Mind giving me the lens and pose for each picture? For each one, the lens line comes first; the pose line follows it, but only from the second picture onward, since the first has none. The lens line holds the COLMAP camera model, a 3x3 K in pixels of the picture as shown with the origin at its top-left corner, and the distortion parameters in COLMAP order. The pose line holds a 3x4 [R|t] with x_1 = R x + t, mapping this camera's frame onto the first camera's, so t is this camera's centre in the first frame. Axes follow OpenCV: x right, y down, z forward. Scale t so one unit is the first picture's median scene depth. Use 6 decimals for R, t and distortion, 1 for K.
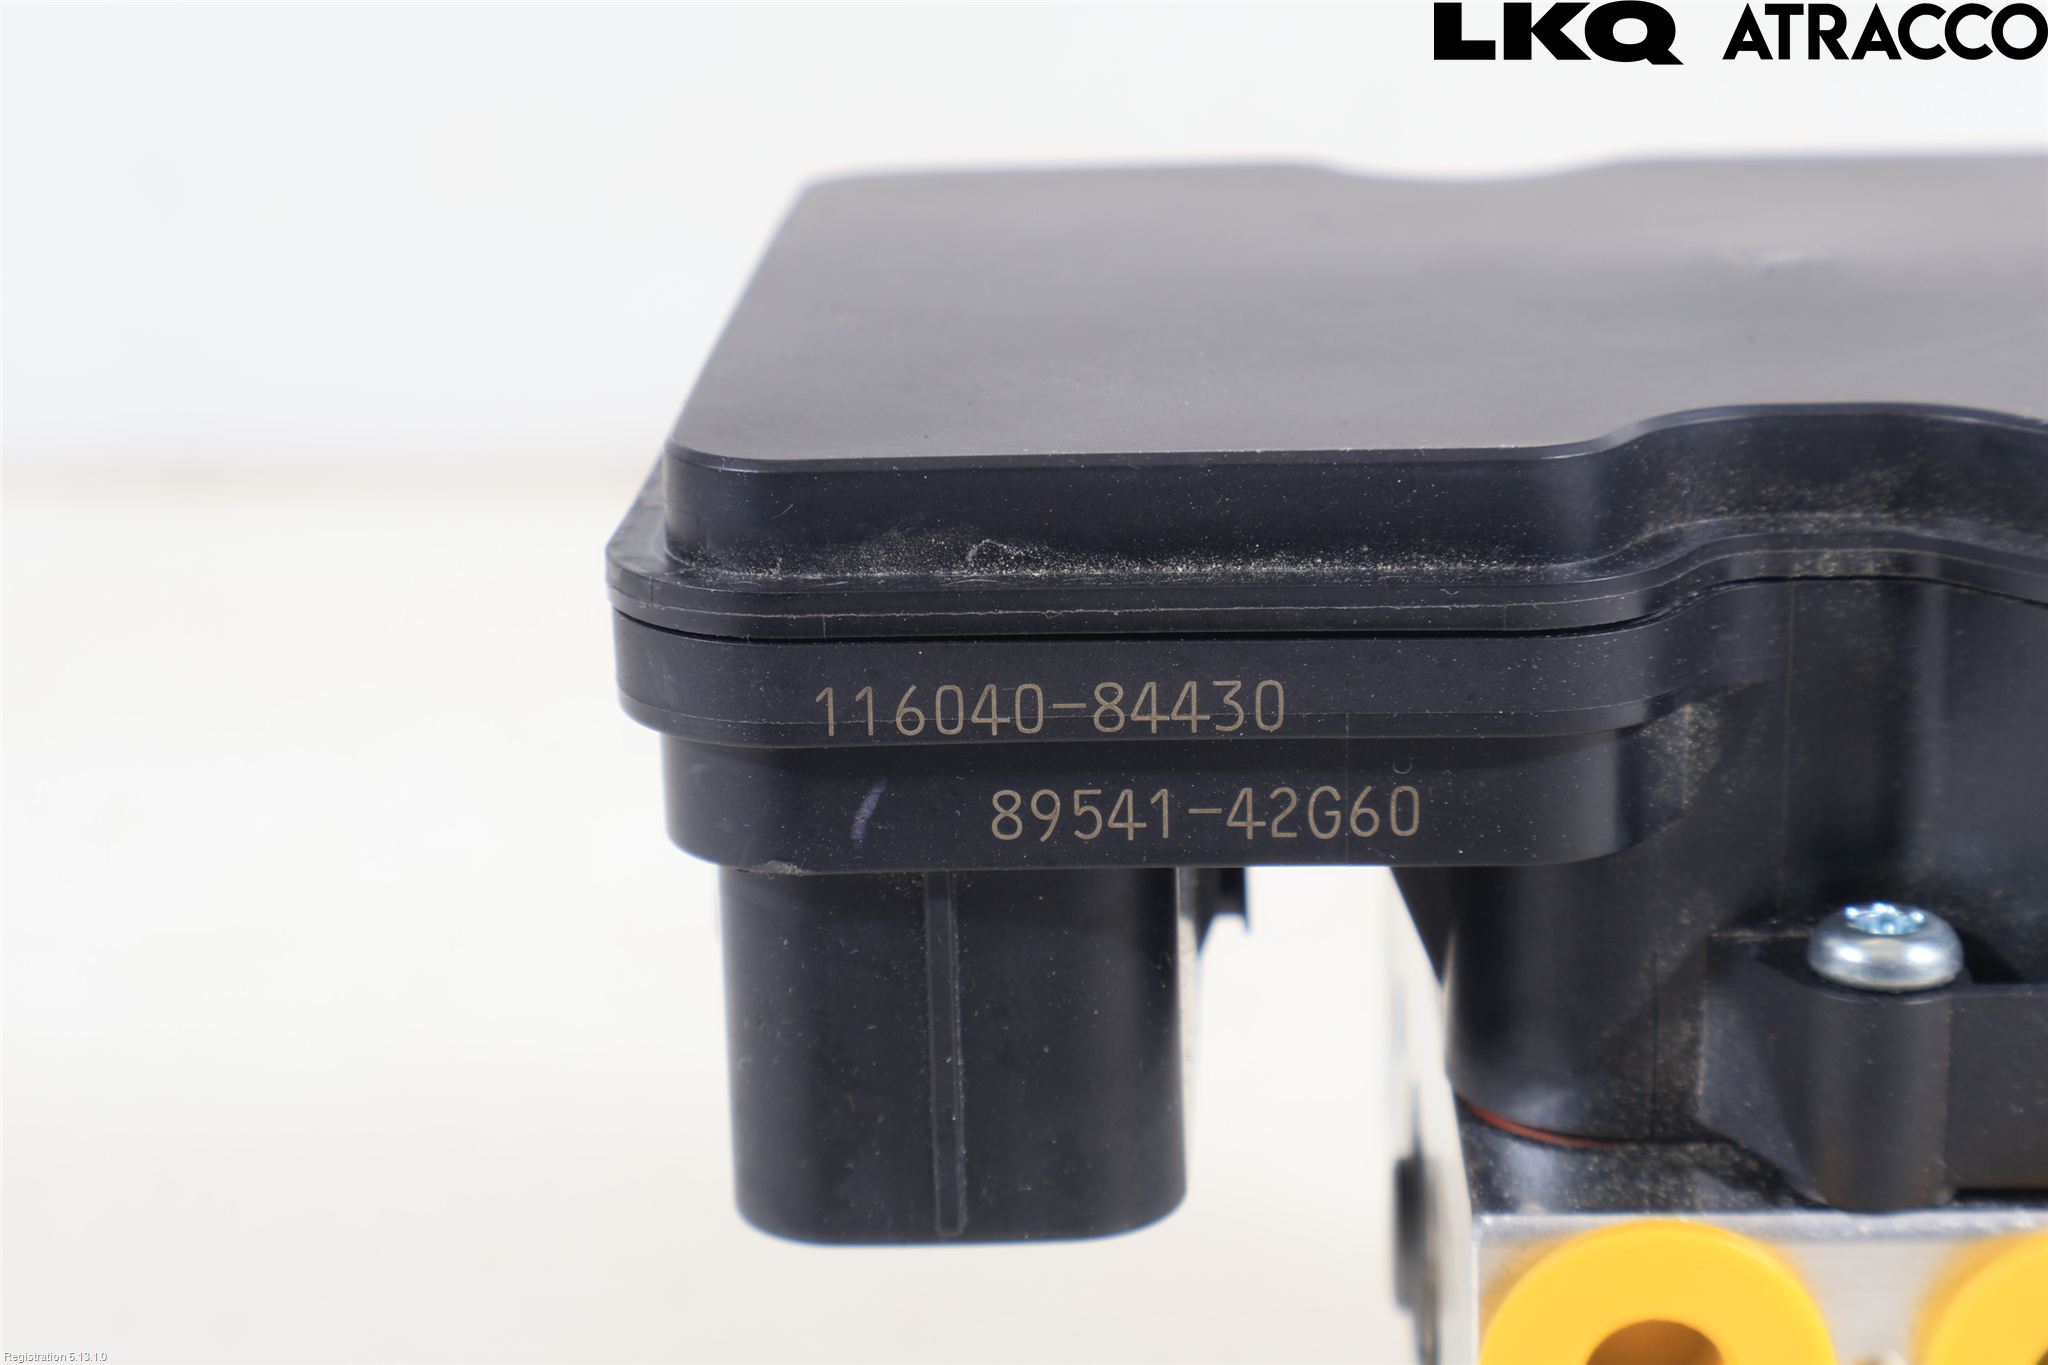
lens RADIAL K [[4275.1, 0, 1025.9], [0, 4275.1, 676.3], [0, 0, 1]] dist [0.016629, 0.000000]
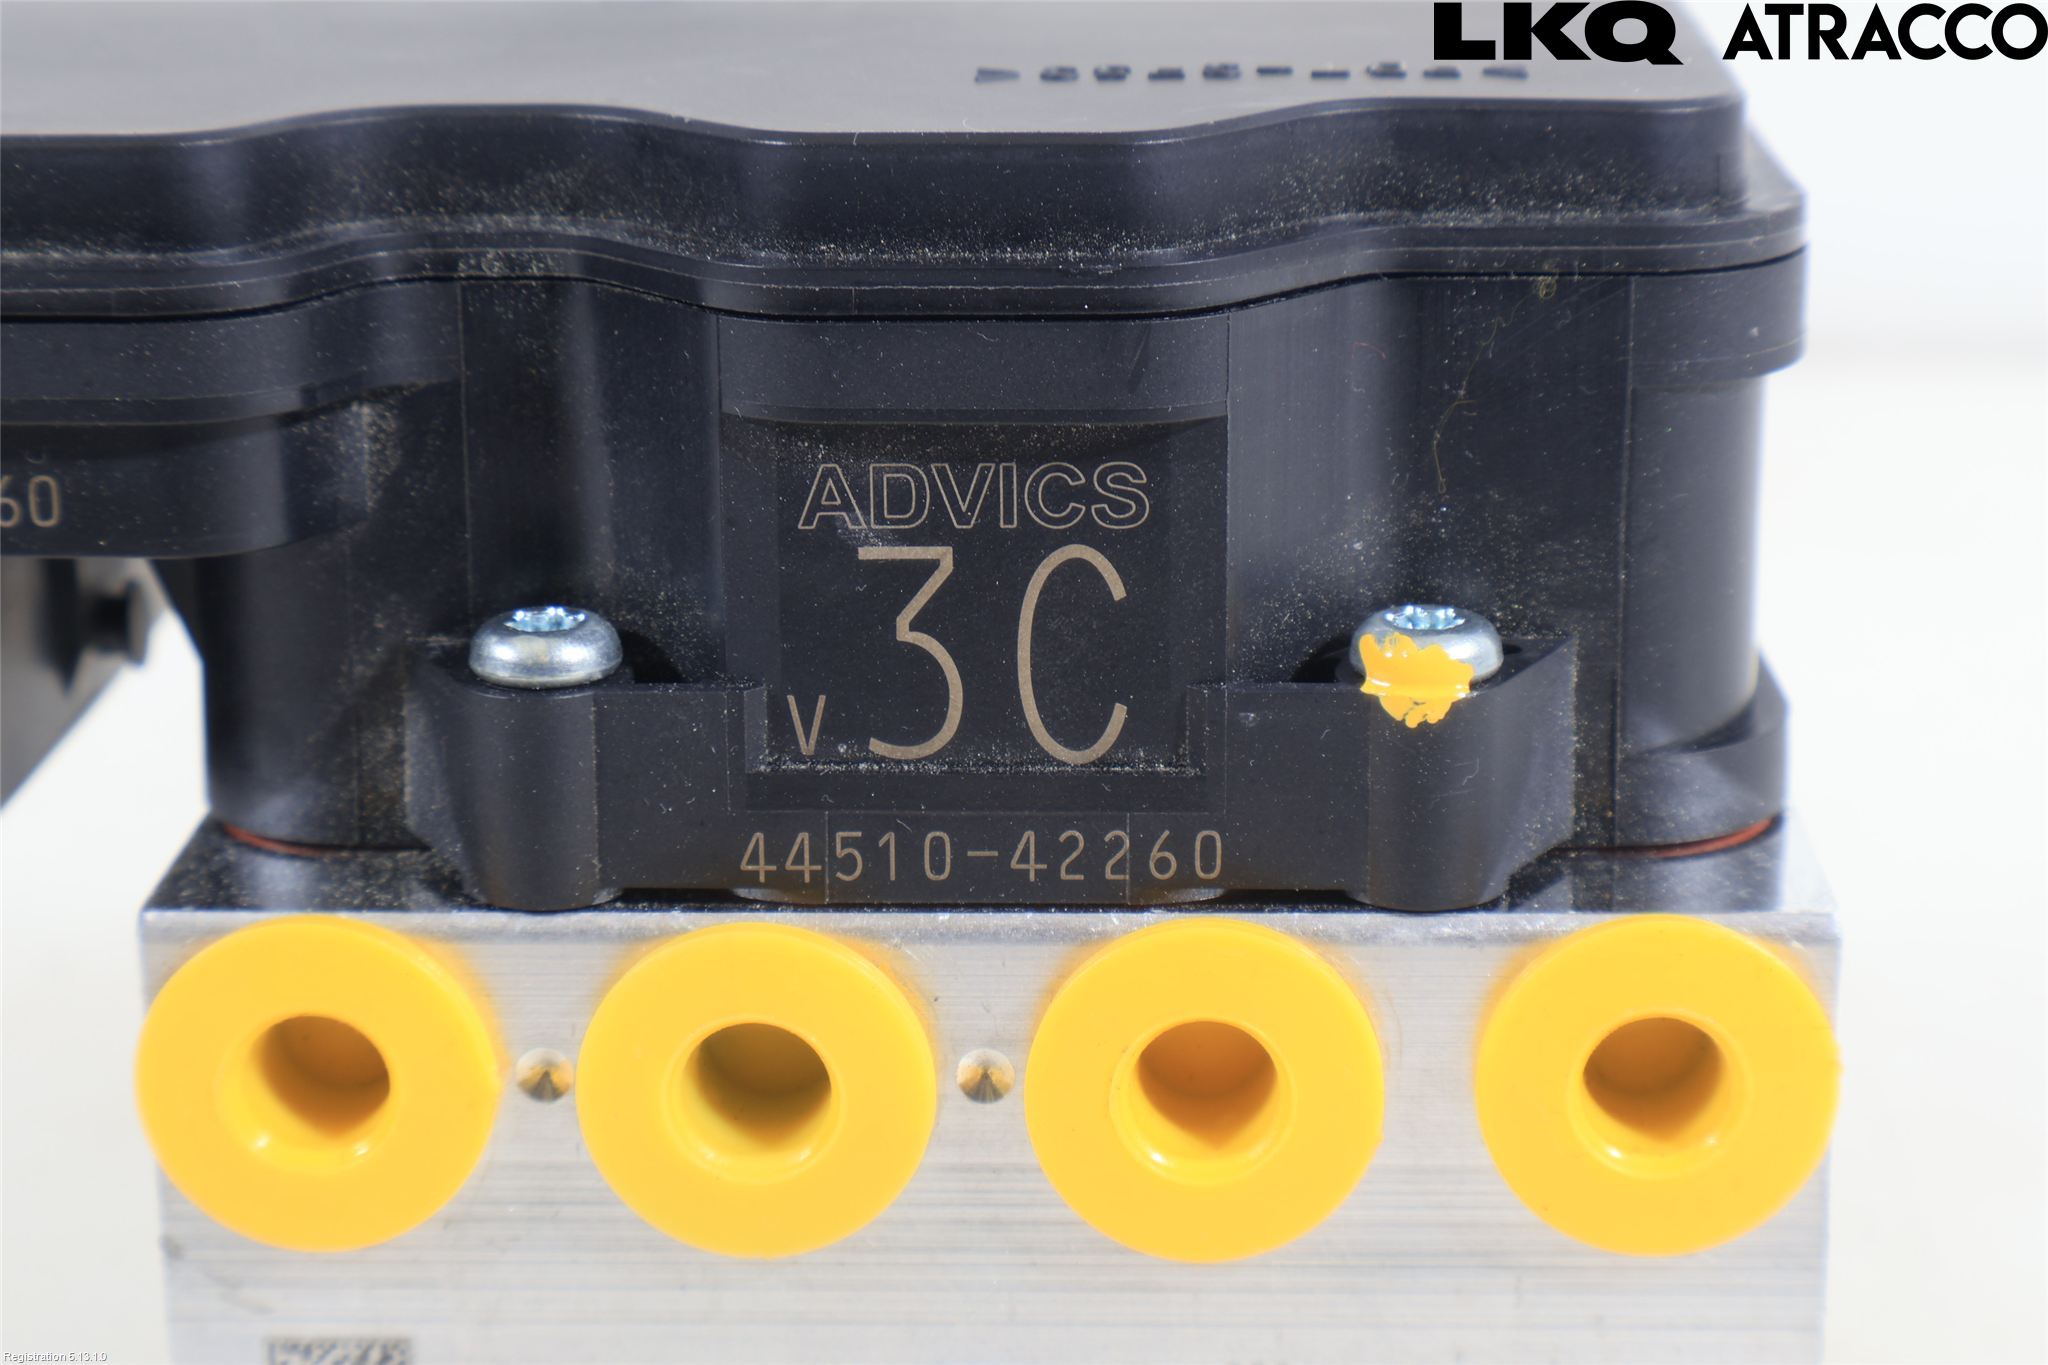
lens RADIAL K [[4275.1, 0, 1022.6], [0, 4275.1, 688.5], [0, 0, 1]] dist [0.016629, 0.000000]
pose [[0.999935, 0.011370, -0.000698, 0.311813], [-0.011358, 0.999830, 0.014495, 0.056911], [0.000862, -0.014486, 0.999895, -0.002006]]
